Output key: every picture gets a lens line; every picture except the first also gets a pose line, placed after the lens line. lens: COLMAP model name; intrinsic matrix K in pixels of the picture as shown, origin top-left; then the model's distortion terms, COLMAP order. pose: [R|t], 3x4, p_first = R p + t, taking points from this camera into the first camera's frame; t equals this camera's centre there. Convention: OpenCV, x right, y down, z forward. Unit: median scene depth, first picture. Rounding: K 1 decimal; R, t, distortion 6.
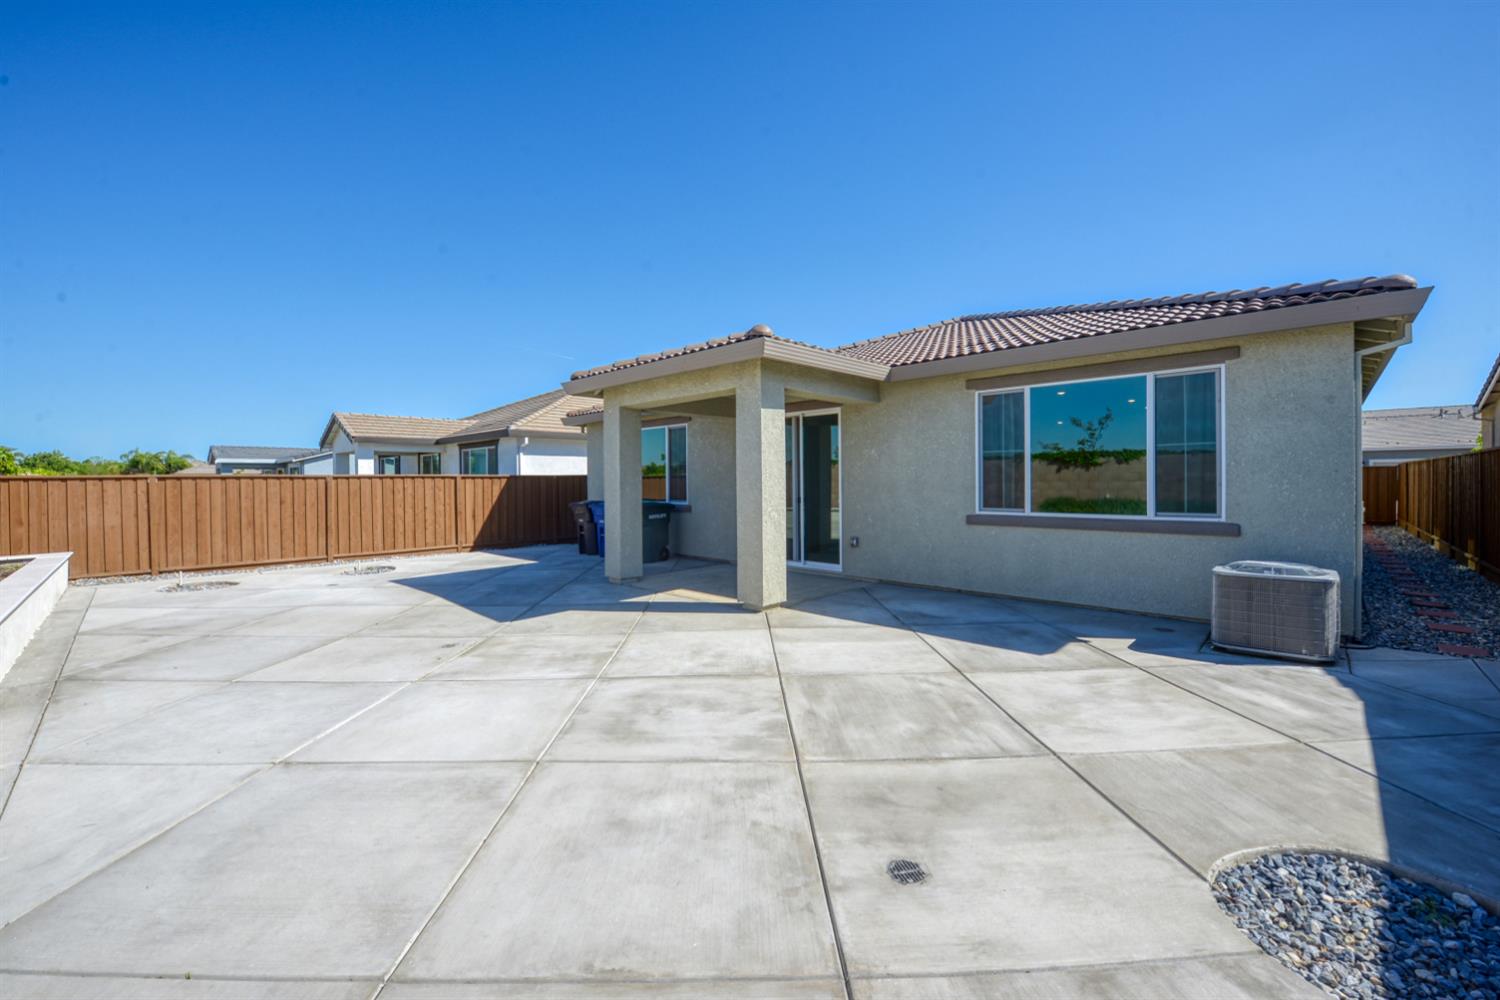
lens RADIAL K [[602.1, 0, 748.0], [0, 602.1, 489.0], [0, 0, 1]] dist [-0.020045, -0.001502]
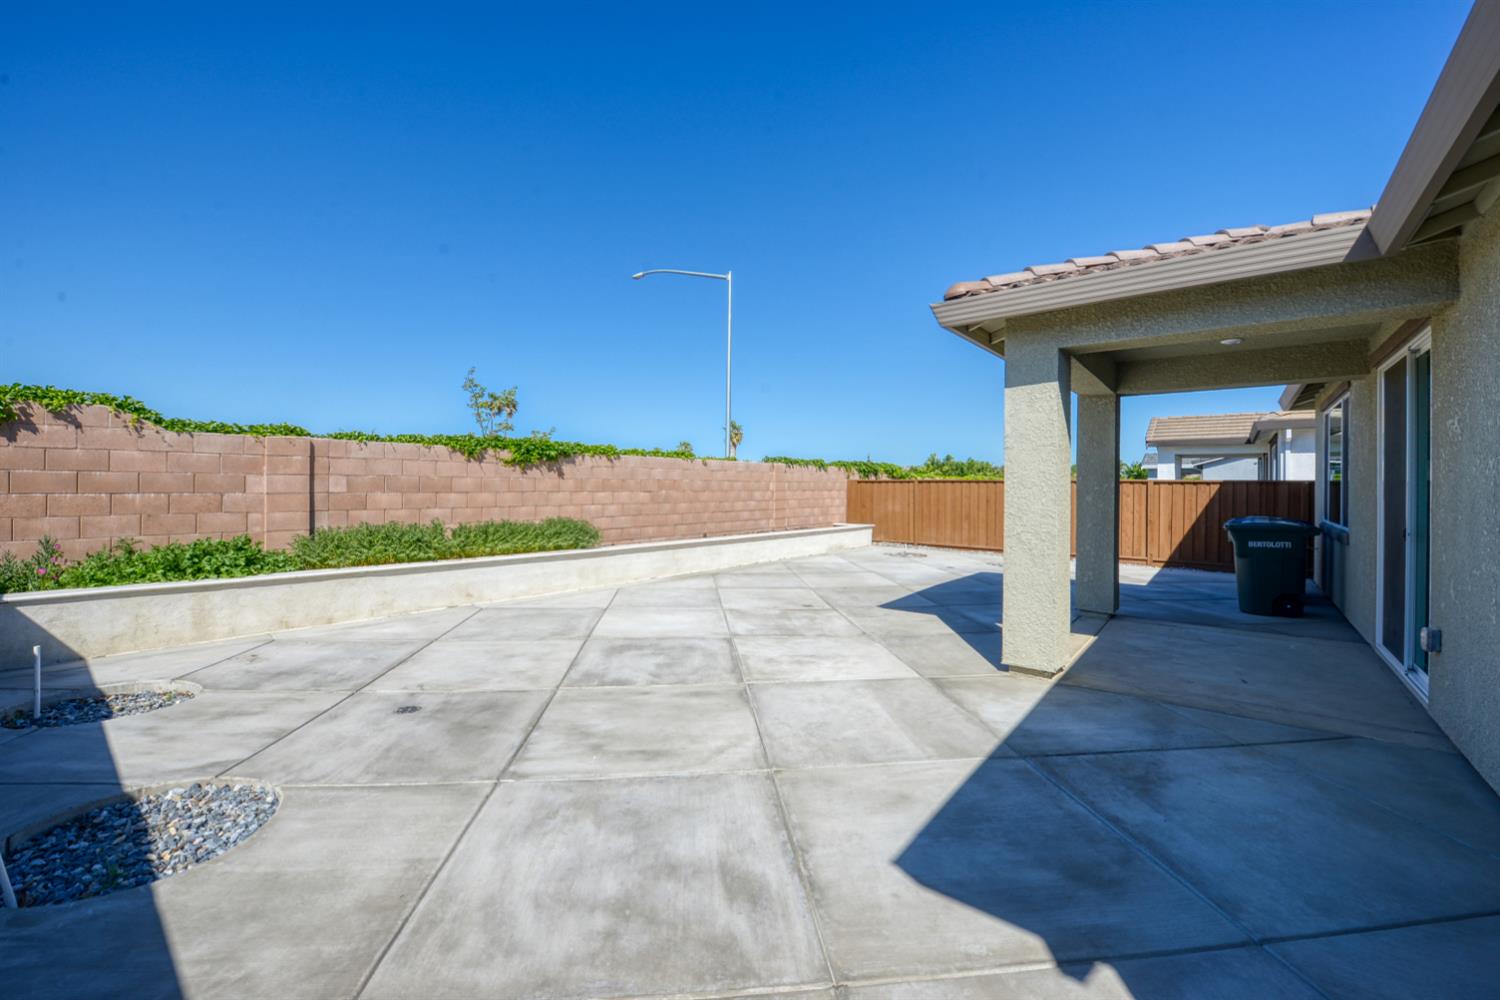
lens RADIAL K [[602.1, 0, 747.7], [0, 602.1, 487.5], [0, 0, 1]] dist [-0.020045, -0.001502]
pose [[0.081880, 0.013000, -0.996557, 1.078648], [-0.023542, 0.999661, 0.011107, -0.024676], [0.996364, 0.022552, 0.082158, 0.953550]]
